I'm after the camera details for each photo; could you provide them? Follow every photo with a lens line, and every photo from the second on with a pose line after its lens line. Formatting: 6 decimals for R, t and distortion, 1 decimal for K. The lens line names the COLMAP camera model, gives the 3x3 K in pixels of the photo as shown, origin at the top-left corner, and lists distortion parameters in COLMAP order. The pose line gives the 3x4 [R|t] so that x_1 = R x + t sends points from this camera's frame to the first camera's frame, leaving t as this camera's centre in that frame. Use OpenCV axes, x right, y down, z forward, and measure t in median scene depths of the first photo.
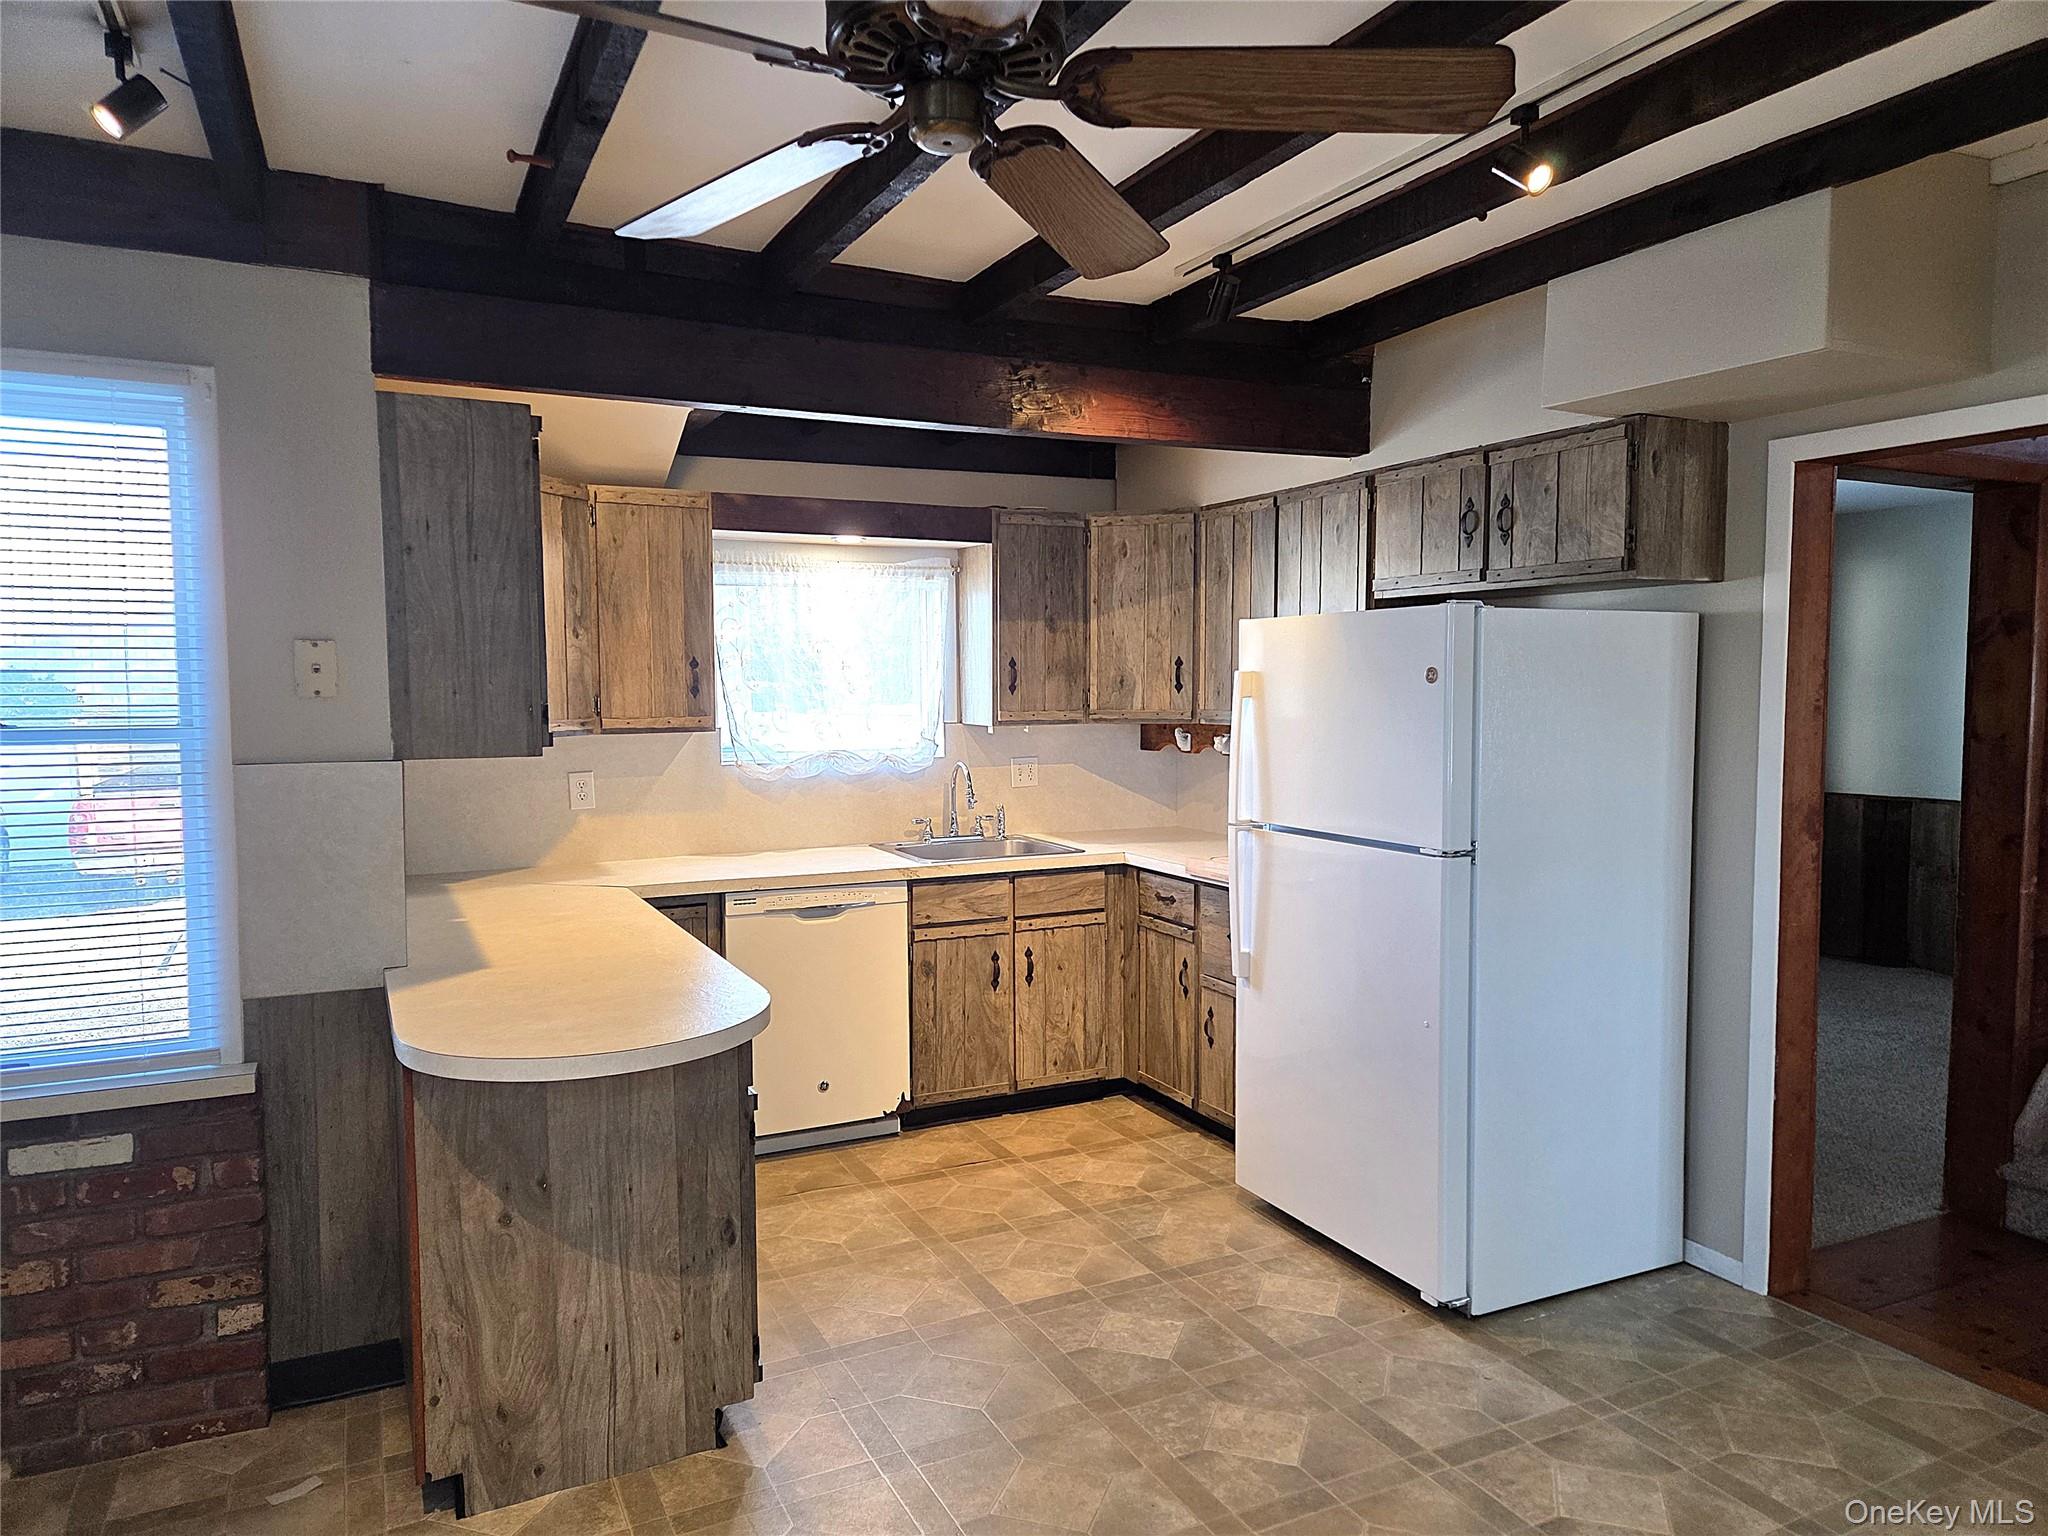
lens RADIAL K [[1362.0, 0, 1022.8], [0, 1362.0, 774.5], [0, 0, 1]] dist [0.073962, -0.061052]
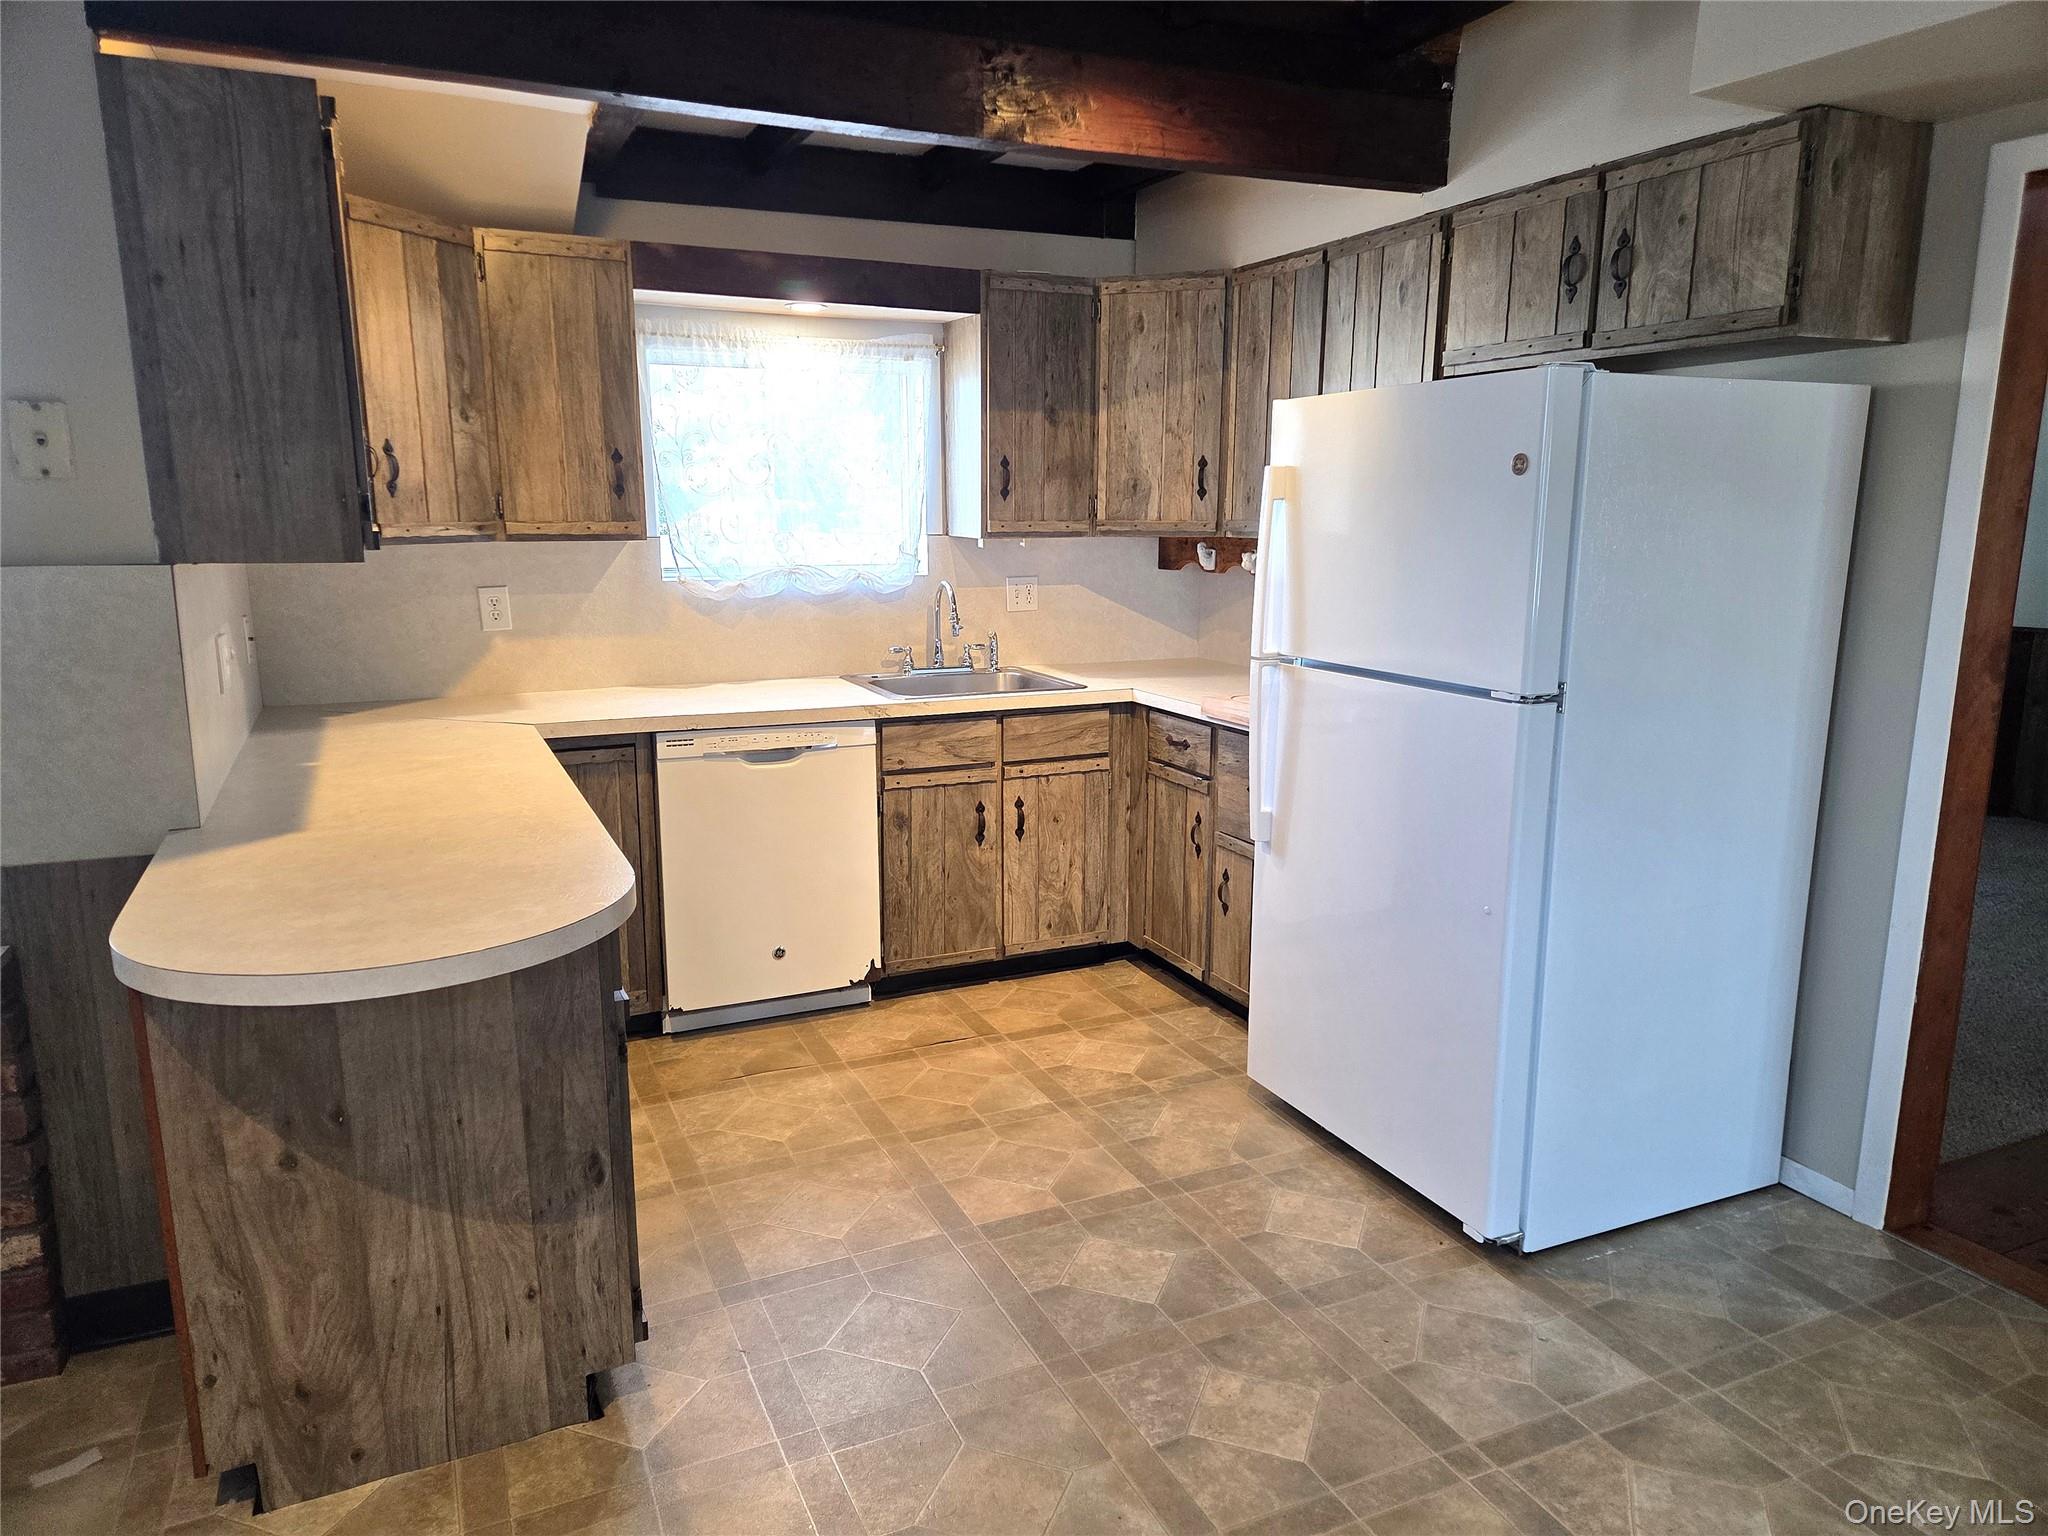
lens RADIAL K [[1362.0, 0, 1027.2], [0, 1362.0, 775.0], [0, 0, 1]] dist [0.073962, -0.061052]
pose [[0.999679, 0.011030, -0.022830, 0.045958], [-0.008038, 0.991841, 0.127228, 0.003944], [0.024047, -0.127004, 0.991611, 0.224081]]
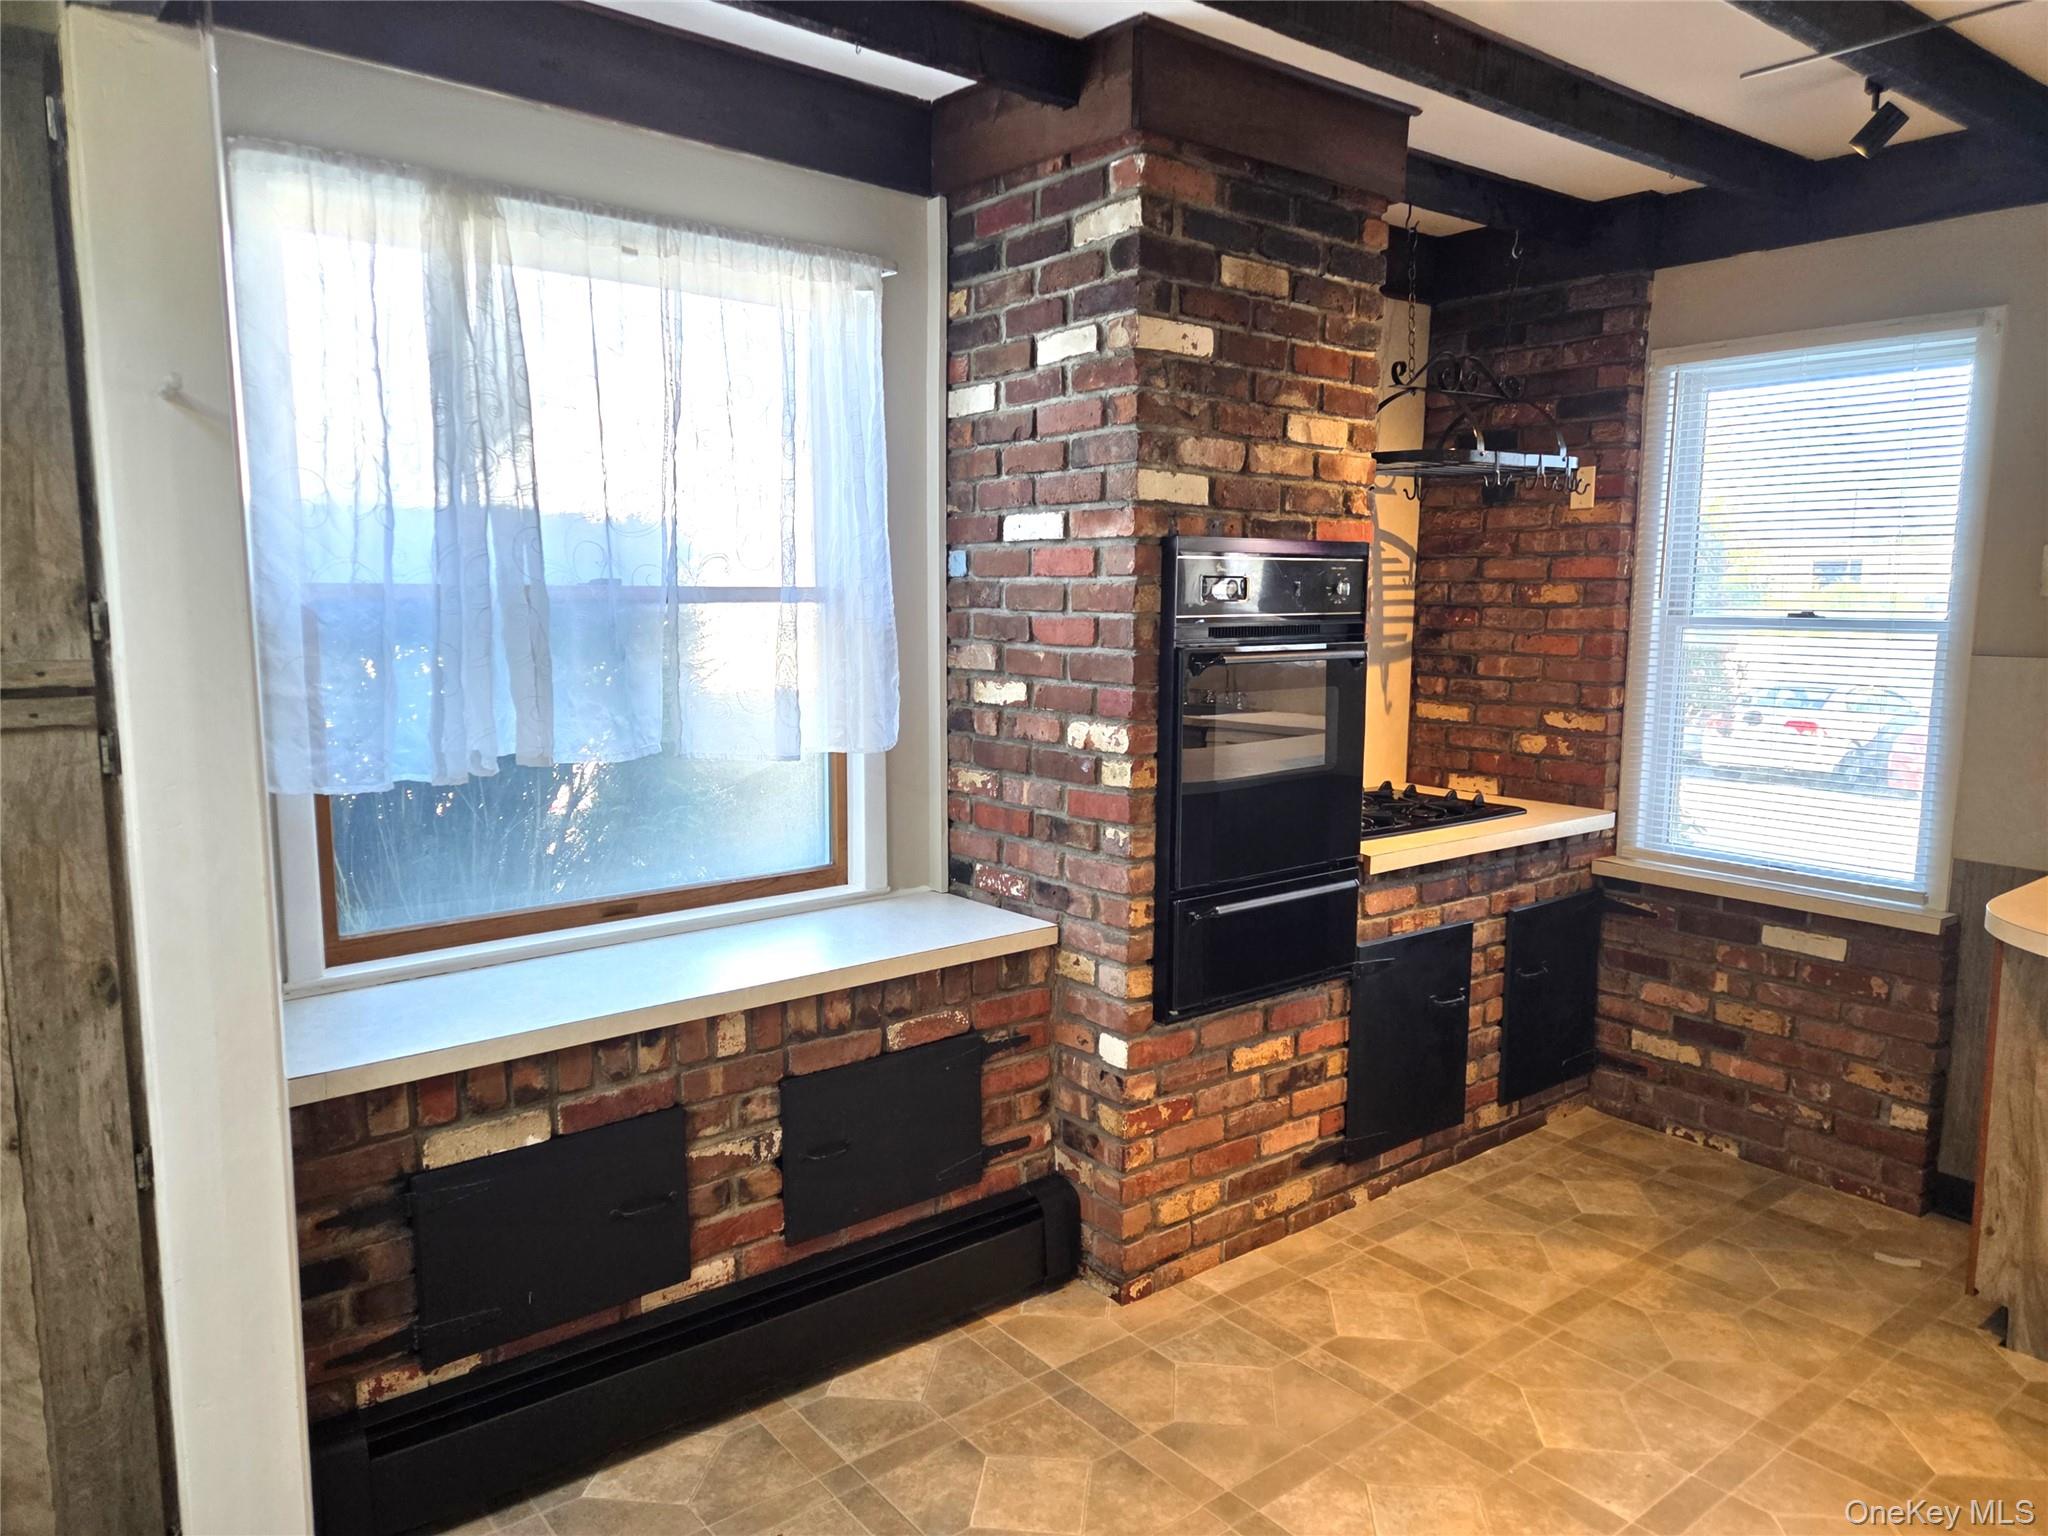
lens RADIAL K [[1362.0, 0, 1023.0], [0, 1362.0, 771.5], [0, 0, 1]] dist [0.073962, -0.061052]
pose [[0.205711, 0.135709, -0.969157, 0.374690], [-0.072416, 0.989734, 0.123219, 0.003115], [0.975930, 0.044835, 0.213426, -0.011518]]
